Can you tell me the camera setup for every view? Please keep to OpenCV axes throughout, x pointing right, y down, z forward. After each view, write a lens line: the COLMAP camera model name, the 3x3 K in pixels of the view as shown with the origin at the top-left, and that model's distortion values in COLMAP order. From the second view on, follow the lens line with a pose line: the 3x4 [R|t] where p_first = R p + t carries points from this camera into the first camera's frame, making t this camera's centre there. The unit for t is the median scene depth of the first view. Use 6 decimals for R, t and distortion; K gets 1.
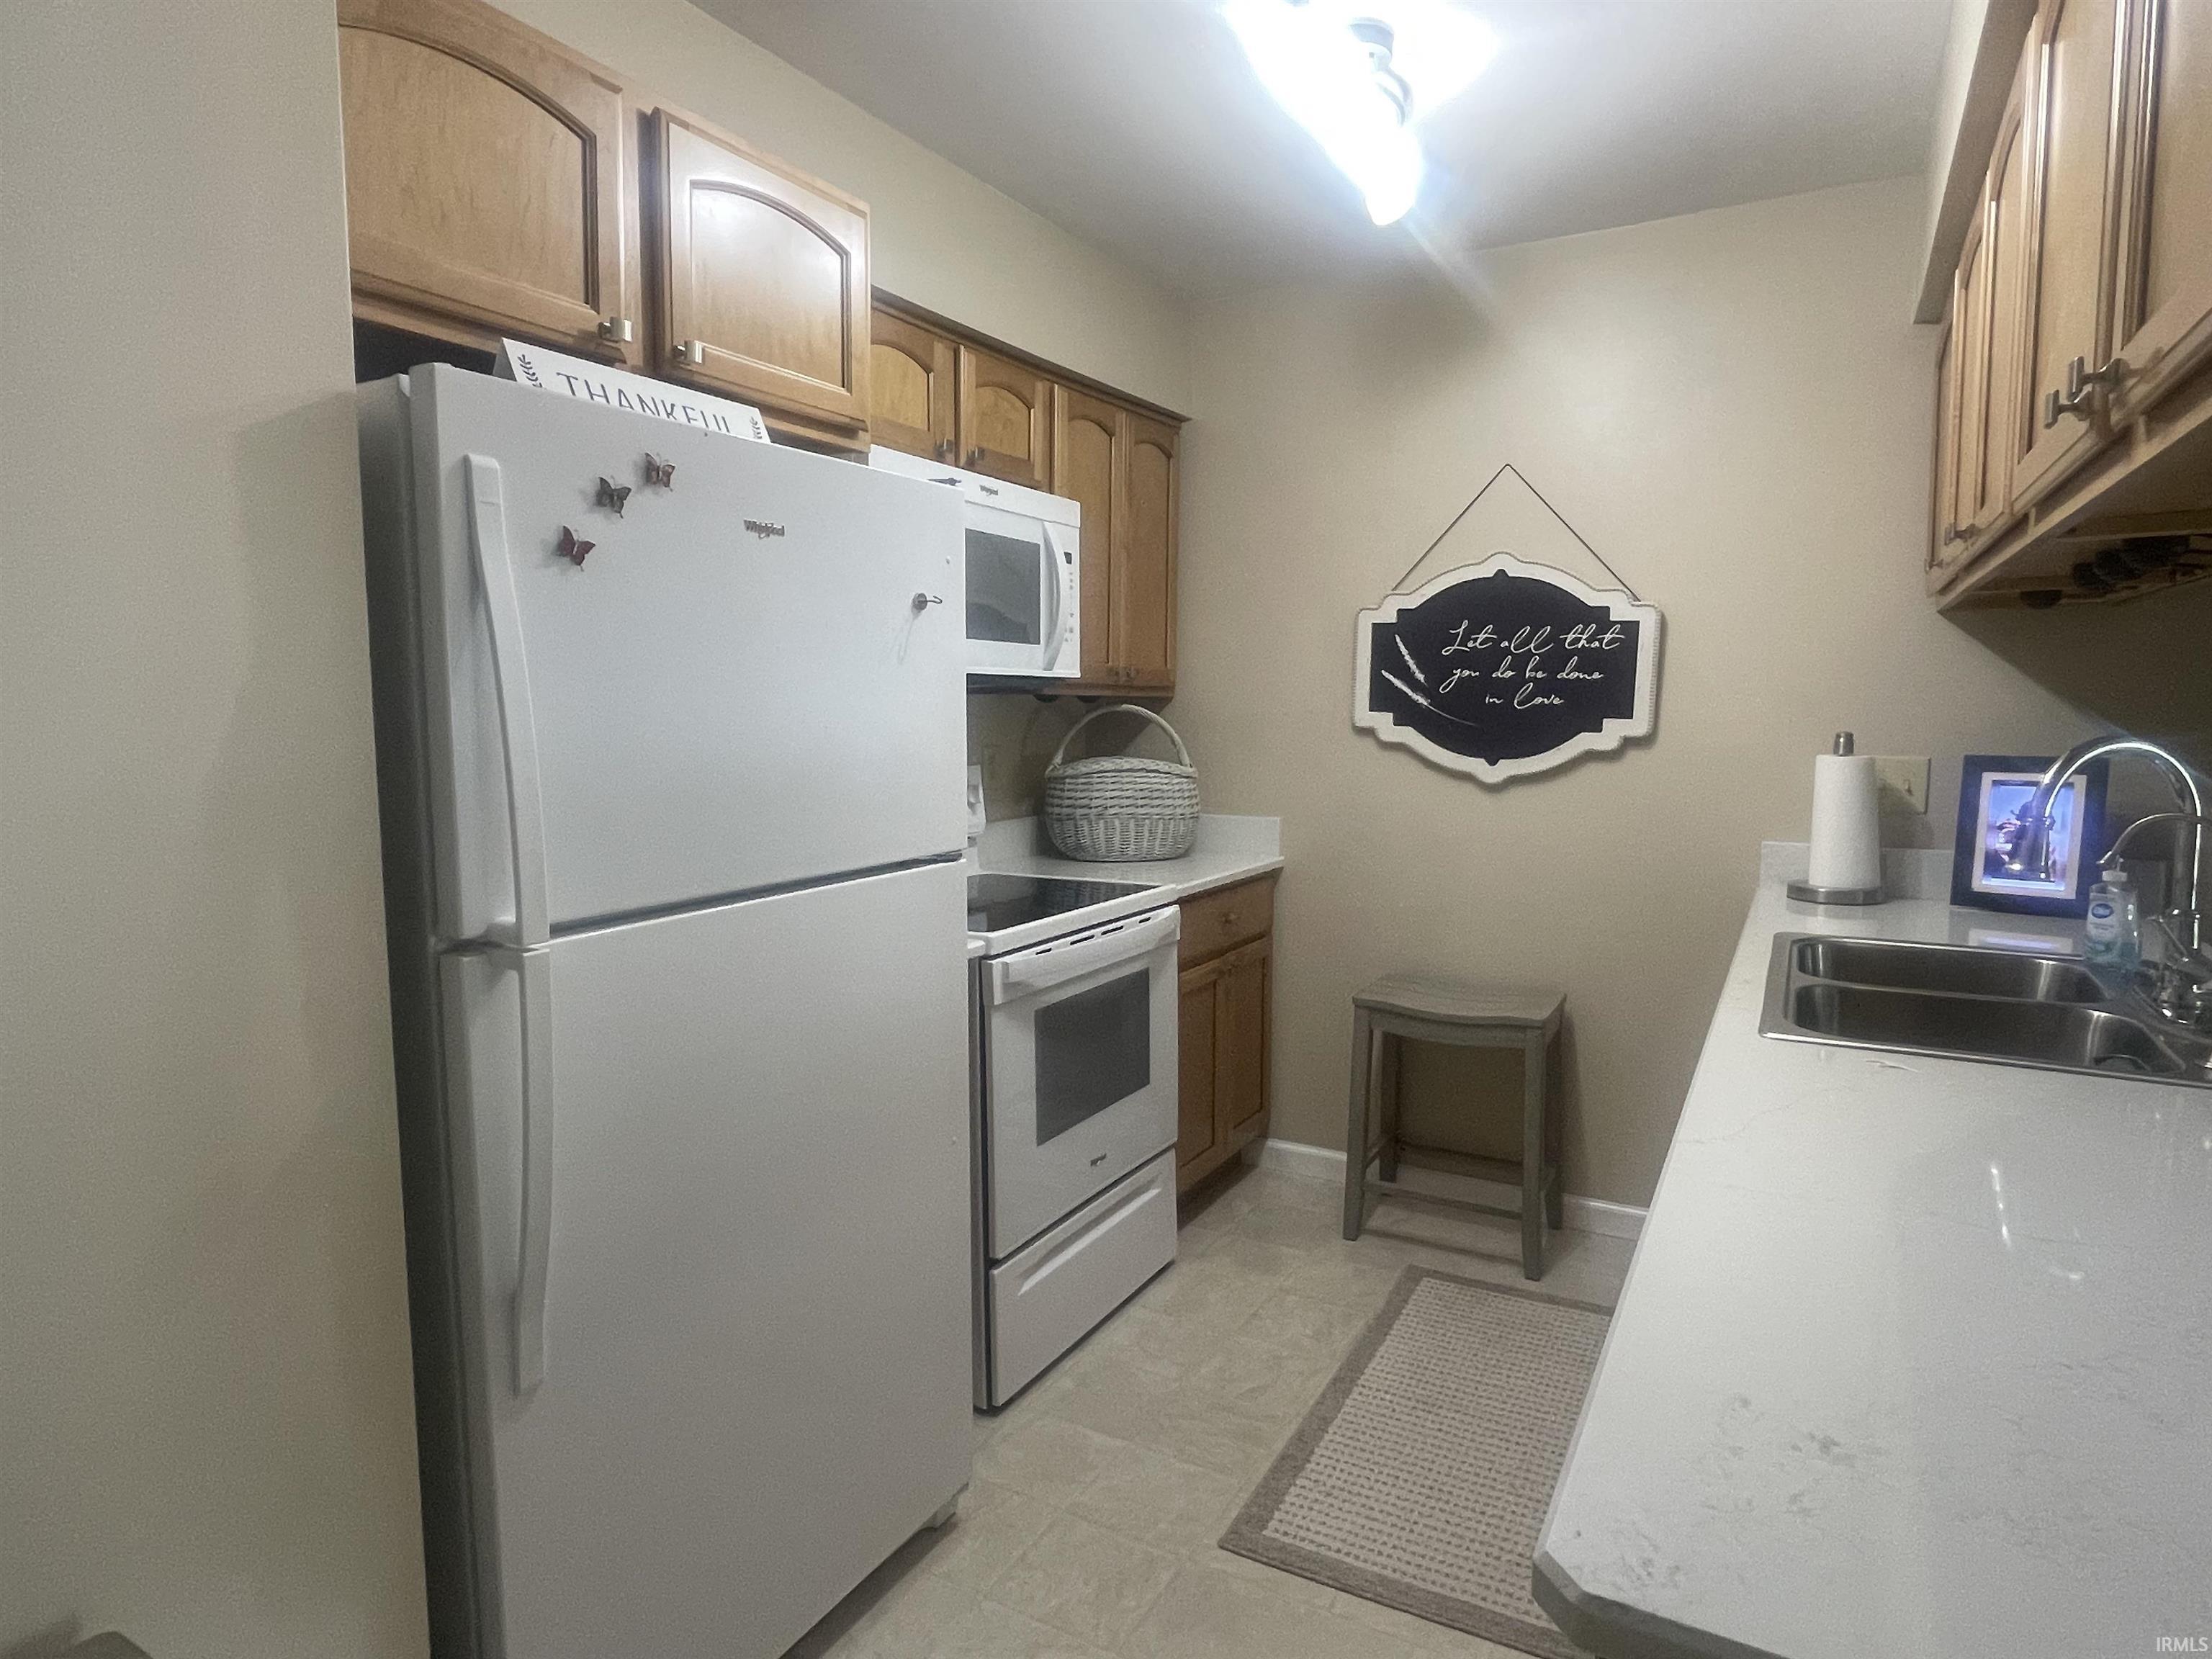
lens RADIAL K [[1249.8, 0, 1106.0], [0, 1249.8, 829.5], [0, 0, 1]] dist [-0.005365, 0.000313]
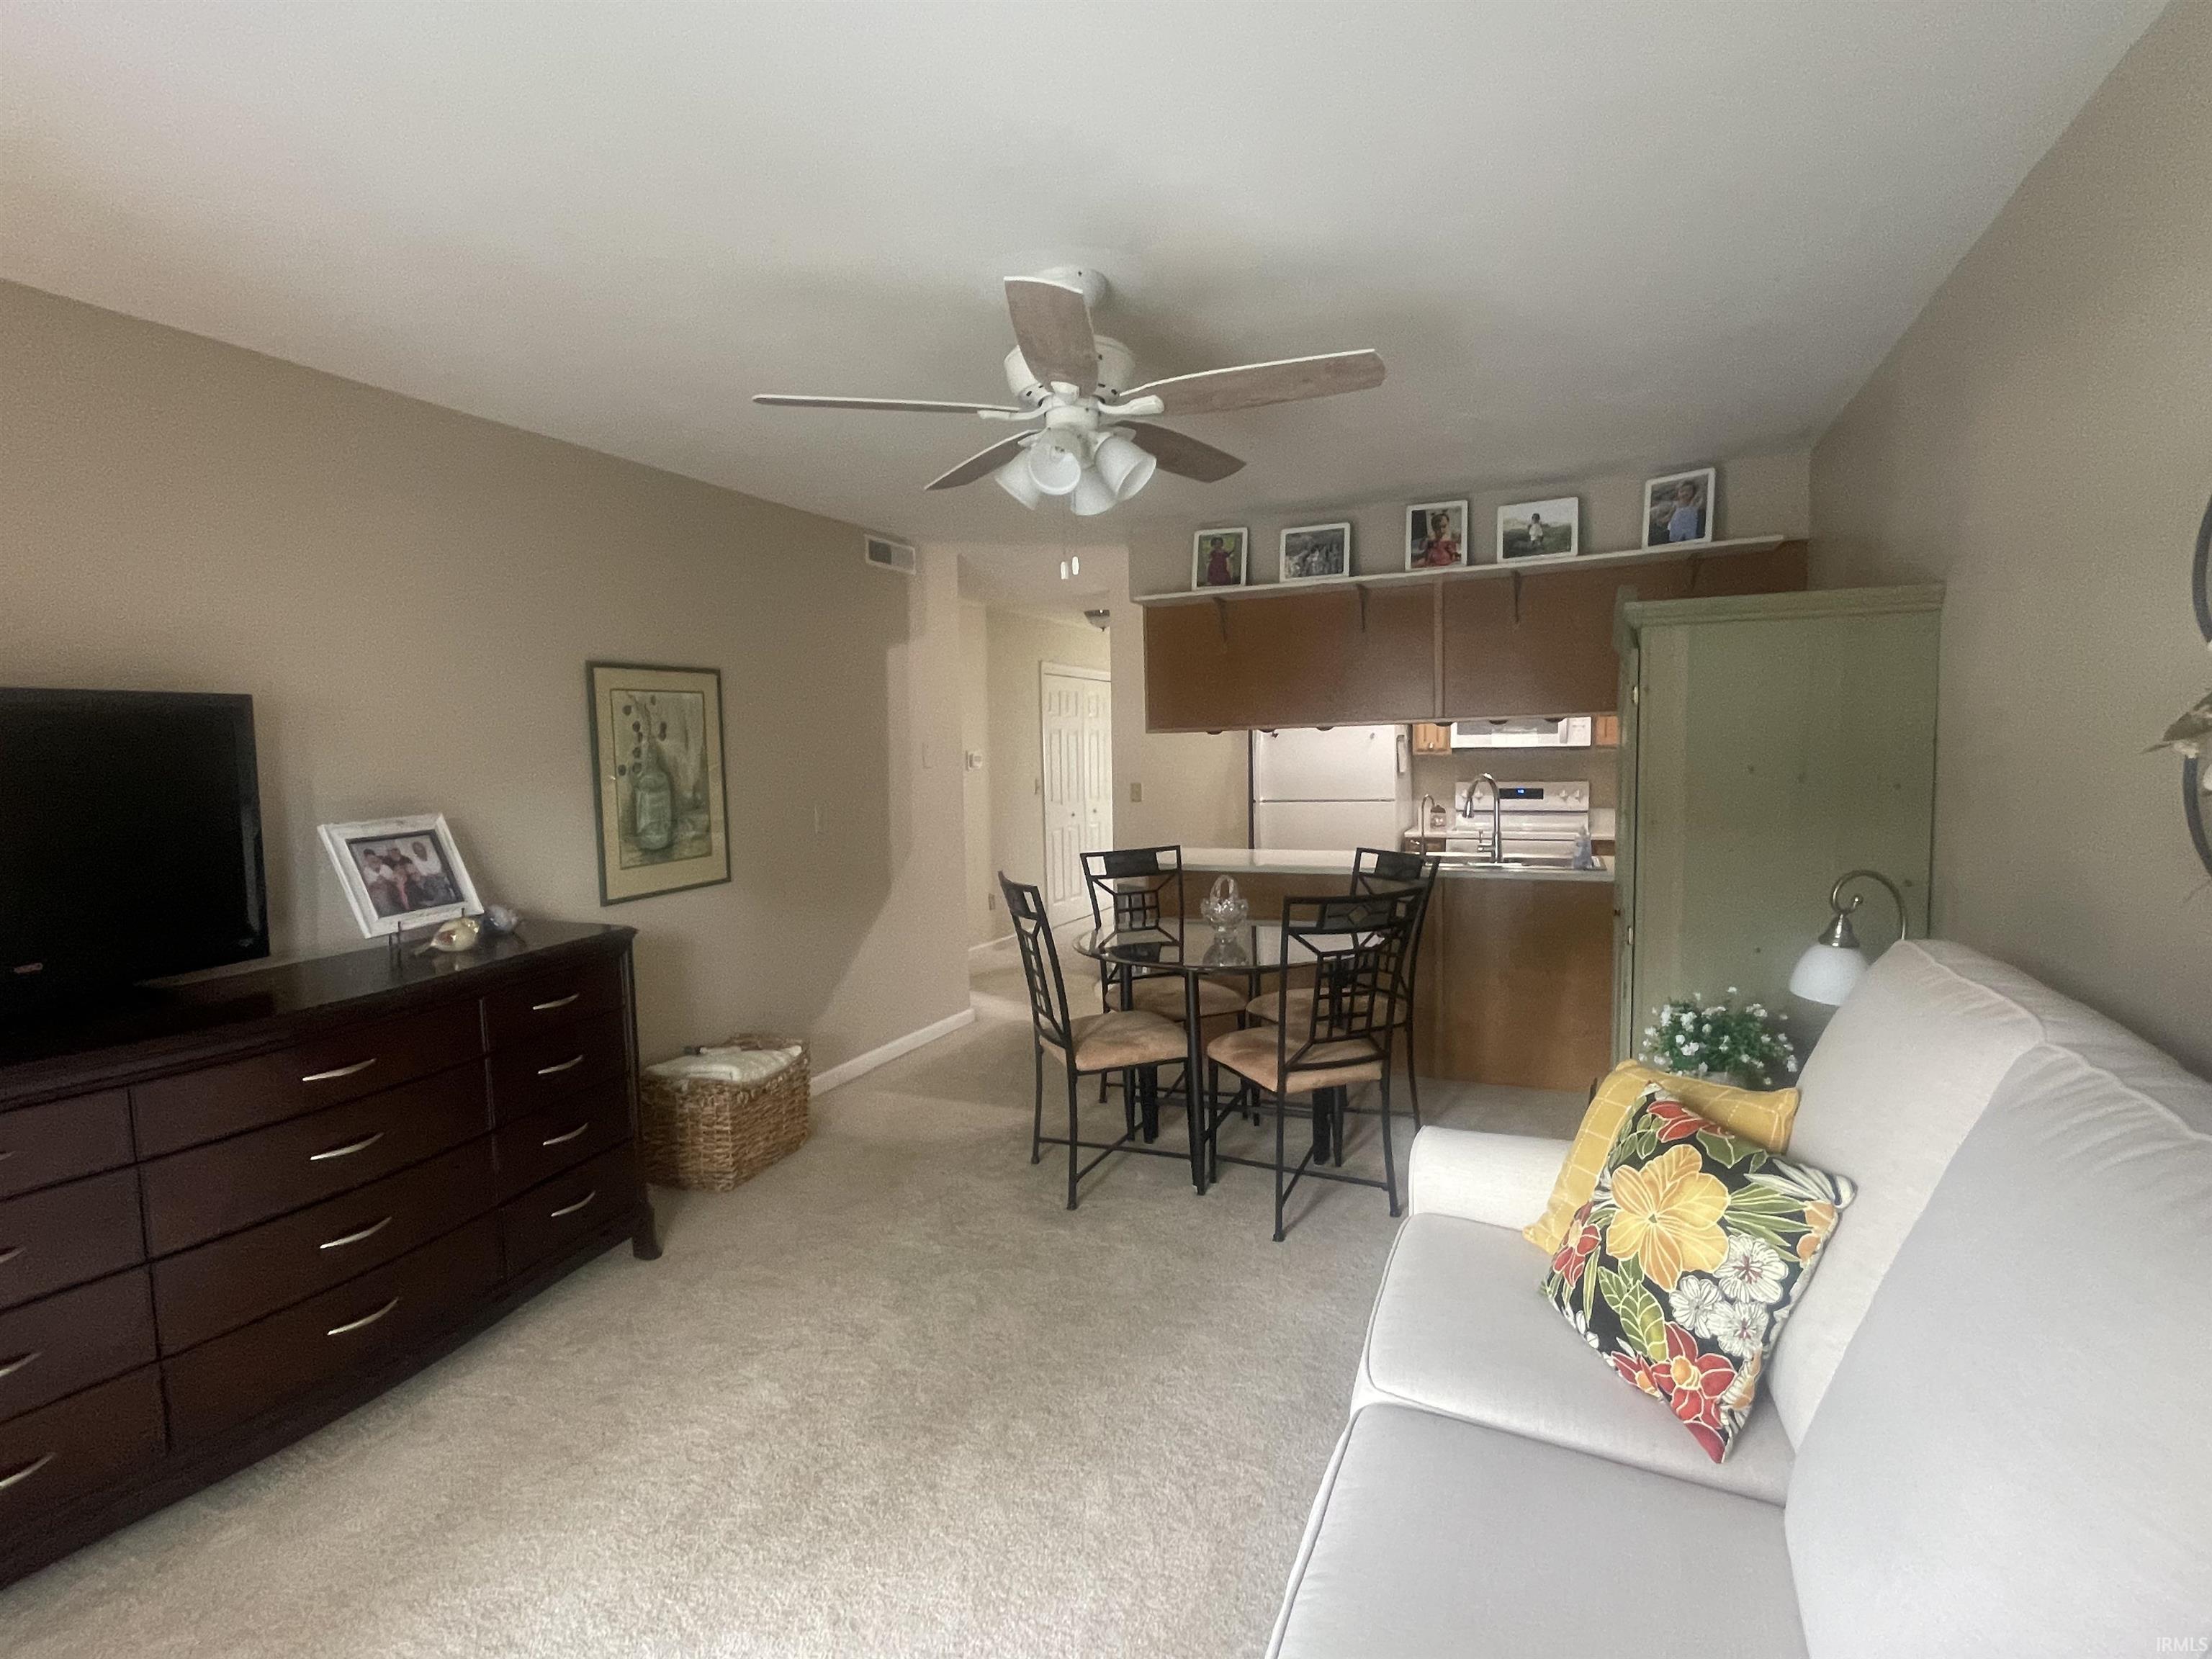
lens RADIAL K [[1082.0, 0, 1107.5], [0, 1082.0, 824.9], [0, 0, 1]] dist [-0.001229, 0.000009]
pose [[0.109733, 0.068001, -0.991632, 1.966383], [-0.080794, 0.994966, 0.059289, -0.019482], [0.990672, 0.073612, 0.114675, -0.136988]]
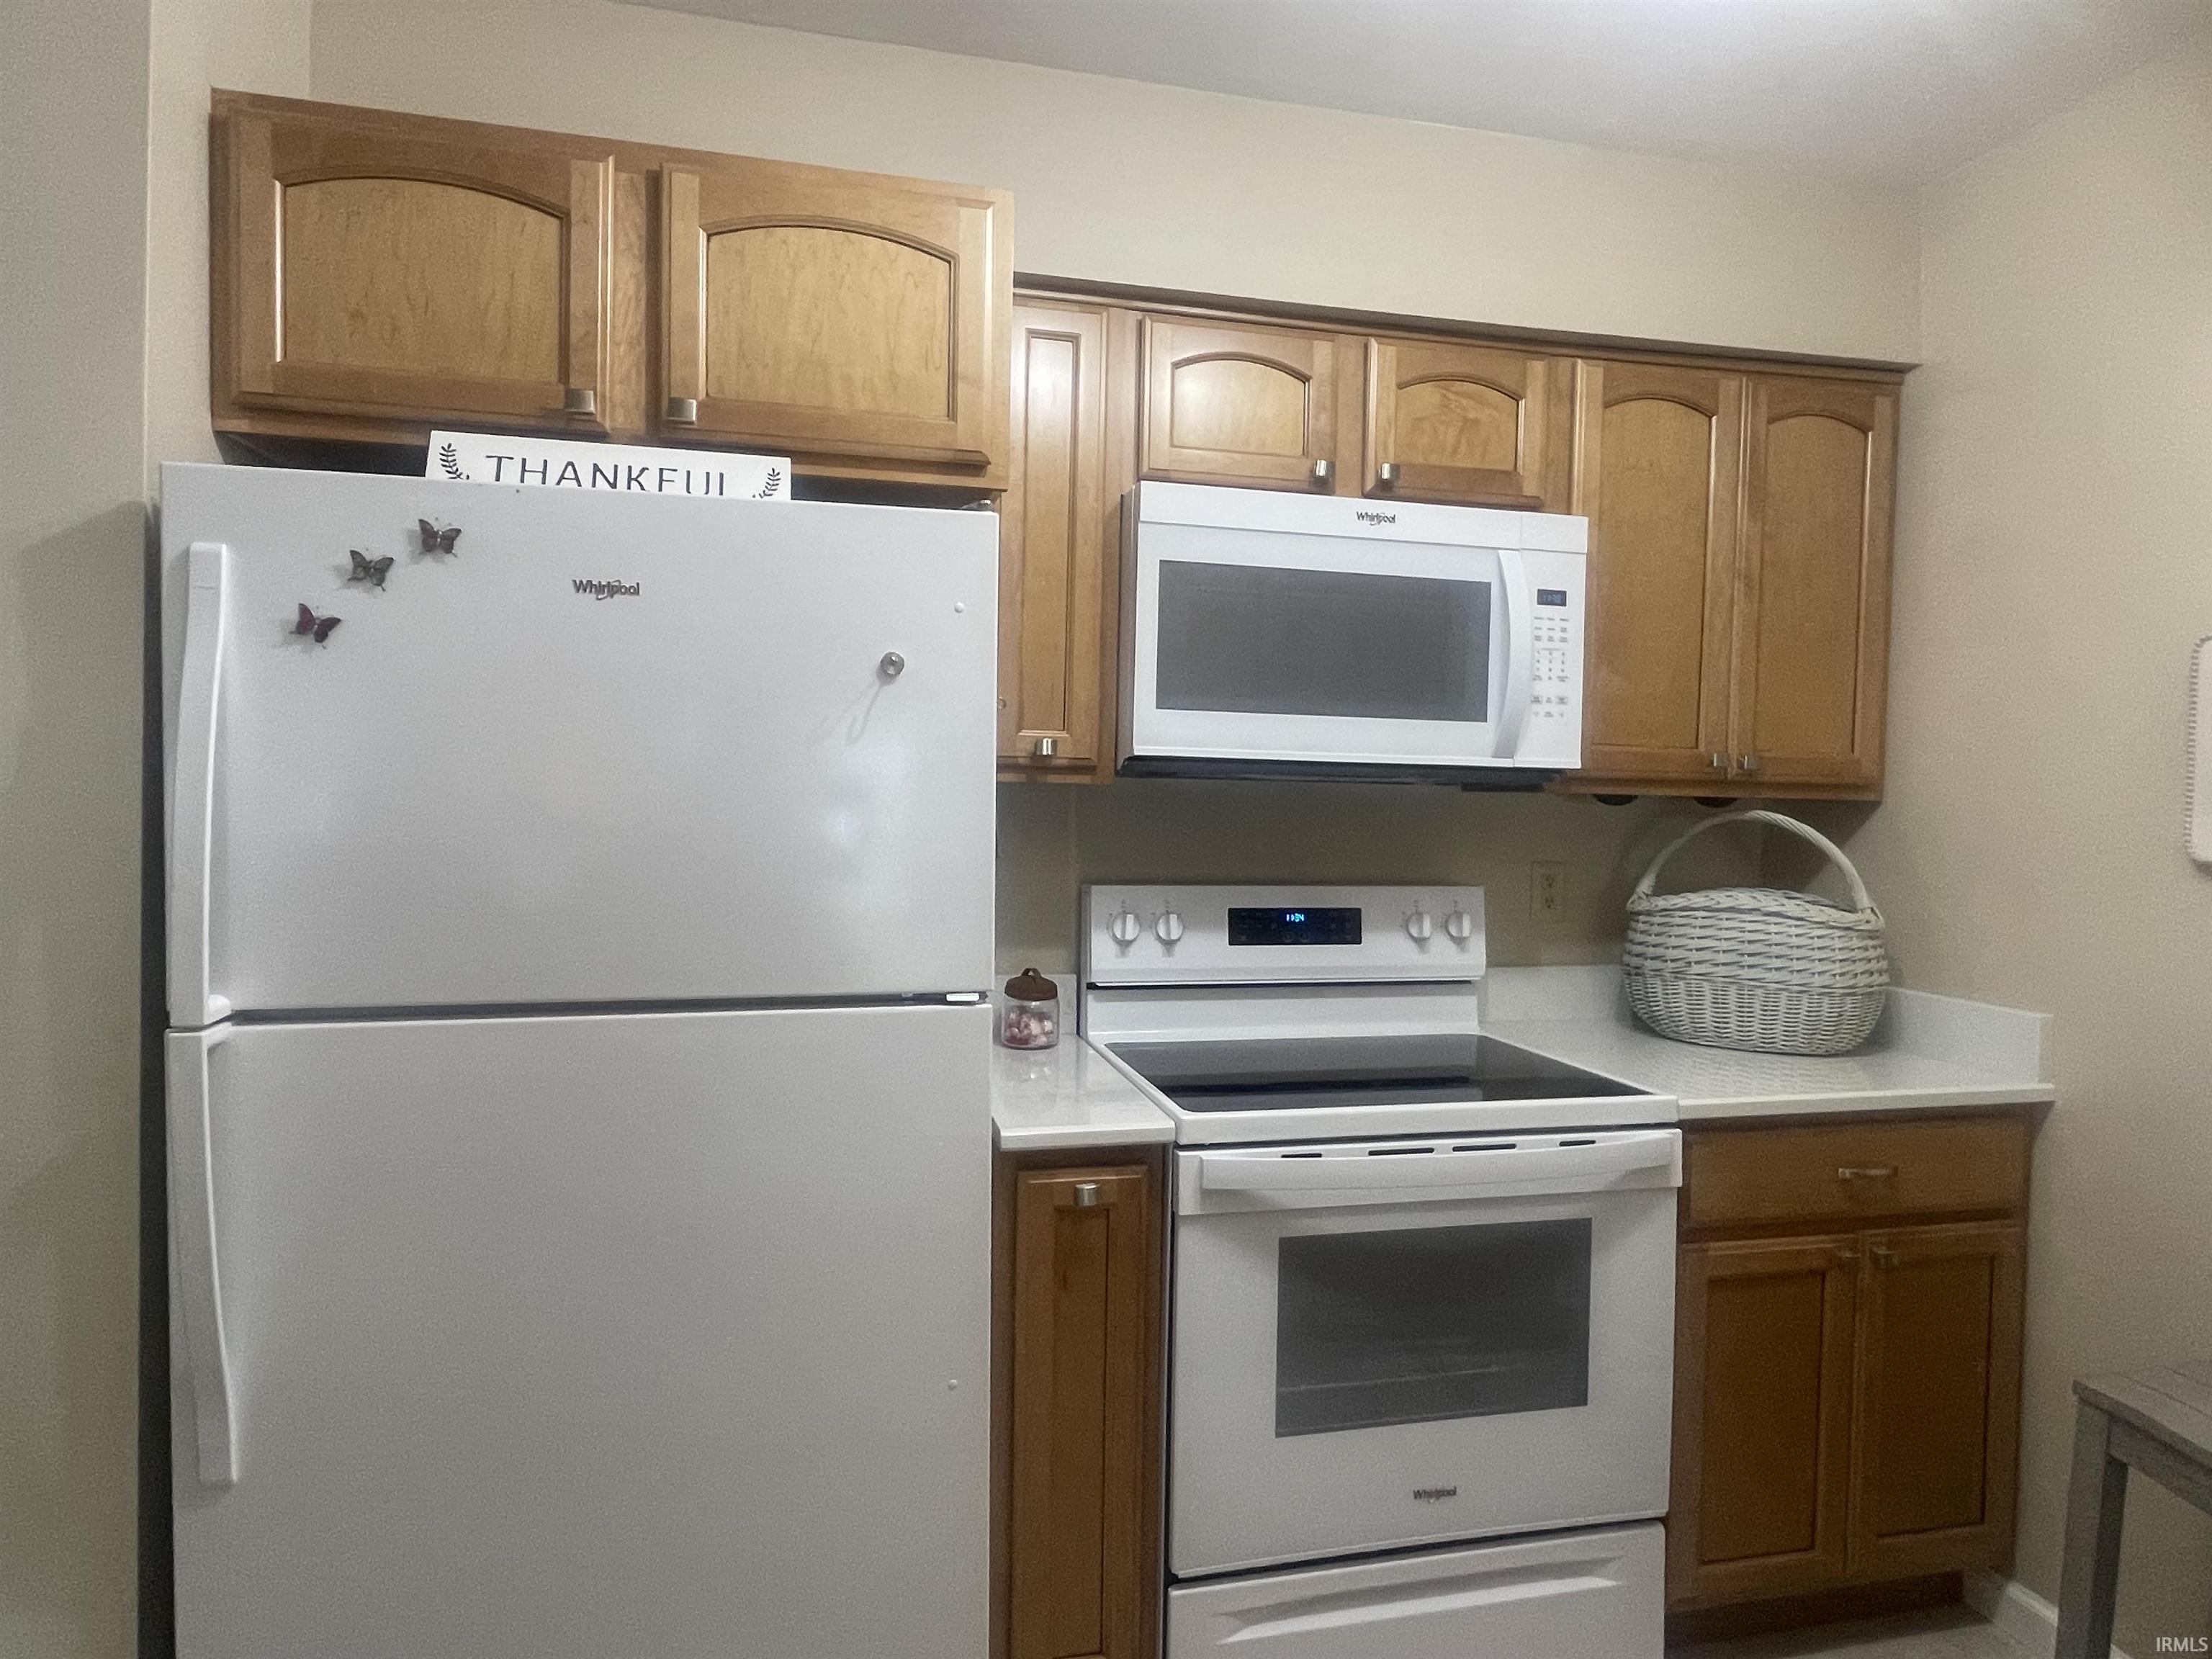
lens RADIAL K [[1249.8, 0, 1106.0], [0, 1249.8, 829.5], [0, 0, 1]] dist [-0.005365, 0.000313]
pose [[0.678940, 0.029515, -0.733600, 0.312815], [-0.090133, 0.994984, -0.043386, -0.035576], [0.728640, 0.095578, 0.678195, 0.354438]]
